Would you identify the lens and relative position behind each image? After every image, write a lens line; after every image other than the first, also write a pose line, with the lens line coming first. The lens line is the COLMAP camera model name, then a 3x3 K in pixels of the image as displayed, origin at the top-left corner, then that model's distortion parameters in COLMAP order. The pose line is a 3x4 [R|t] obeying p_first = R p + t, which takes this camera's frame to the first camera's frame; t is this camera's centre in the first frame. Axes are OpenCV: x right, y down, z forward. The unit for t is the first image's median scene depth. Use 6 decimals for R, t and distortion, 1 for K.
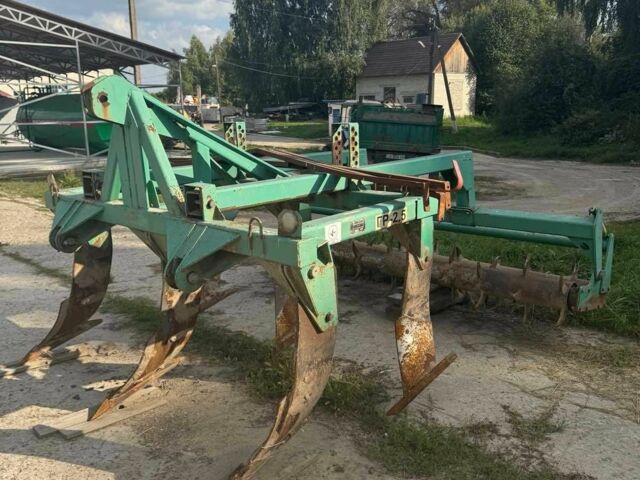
lens RADIAL K [[593.4, 0, 320.2], [0, 593.4, 258.6], [0, 0, 1]] dist [0.062611, -0.012008]
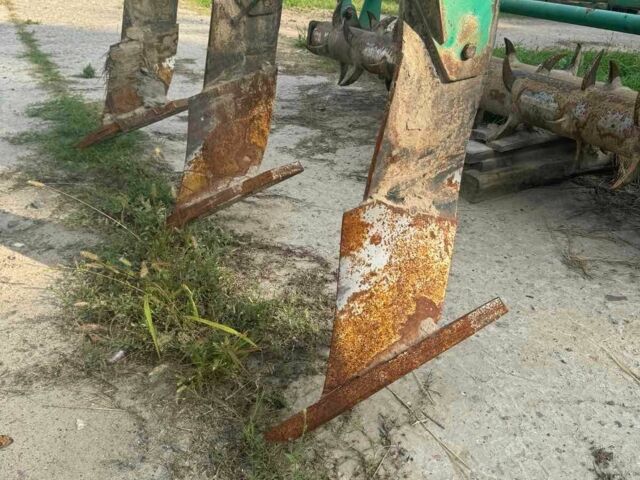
lens RADIAL K [[593.4, 0, 320.2], [0, 593.4, 258.6], [0, 0, 1]] dist [0.062611, -0.012008]
pose [[0.958654, 0.164557, -0.232172, 0.199016], [-0.093813, 0.952995, 0.288096, 0.023774], [0.268667, -0.254404, 0.929030, 0.600242]]
